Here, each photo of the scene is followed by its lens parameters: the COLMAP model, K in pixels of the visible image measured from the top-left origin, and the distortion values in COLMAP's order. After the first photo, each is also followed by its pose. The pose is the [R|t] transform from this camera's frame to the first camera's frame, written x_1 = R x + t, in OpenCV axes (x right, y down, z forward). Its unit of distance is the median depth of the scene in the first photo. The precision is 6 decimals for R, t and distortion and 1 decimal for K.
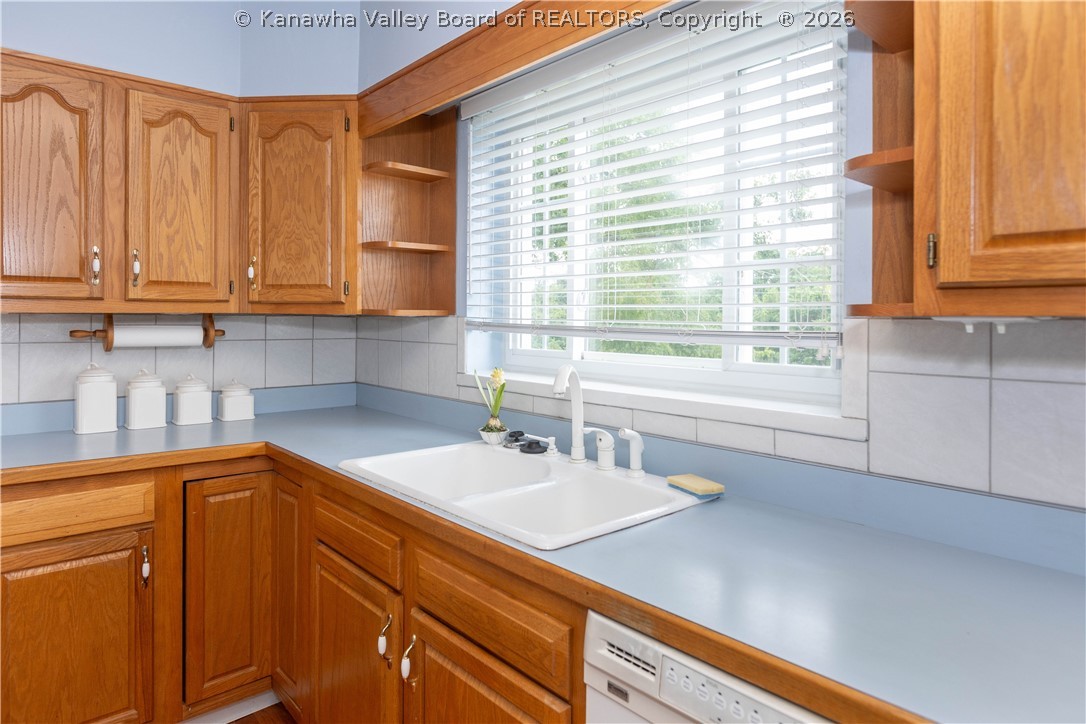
lens RADIAL K [[636.2, 0, 544.6], [0, 636.2, 319.9], [0, 0, 1]] dist [-0.000185, 0.000451]
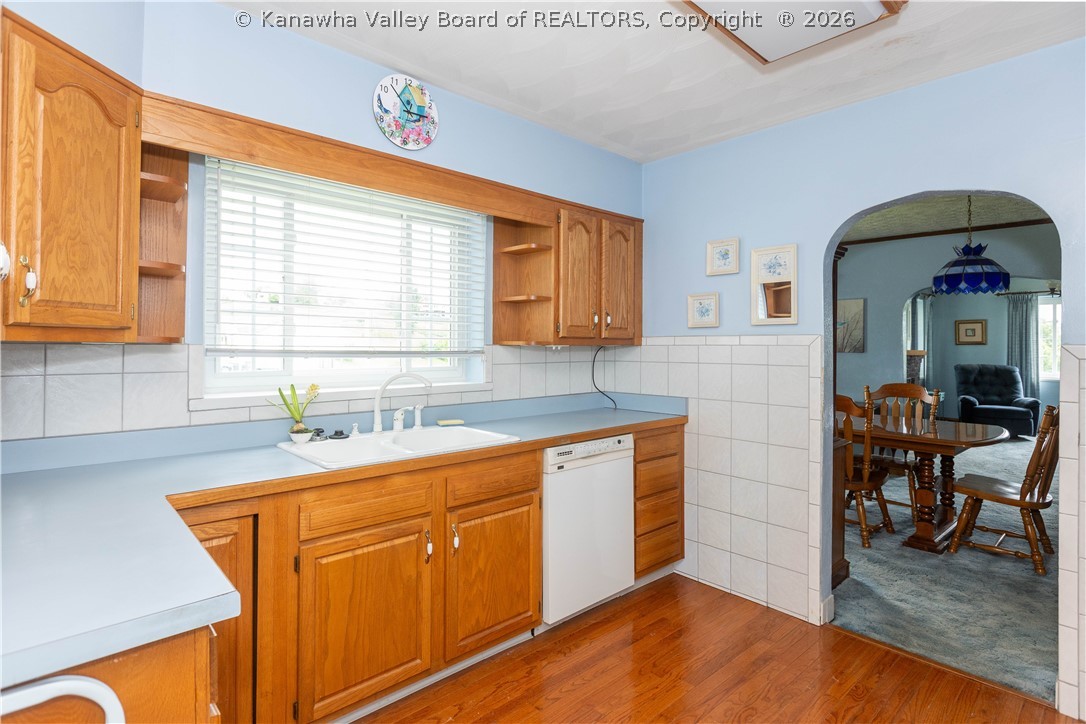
lens RADIAL K [[602.6, 0, 543.3], [0, 602.6, 332.9], [0, 0, 1]] dist [-0.000352, 0.000227]
pose [[-0.039961, 0.011693, 0.999133, -1.136114], [-0.007158, 0.999903, -0.011988, -0.014939], [-0.999176, -0.007631, -0.039874, 0.484460]]
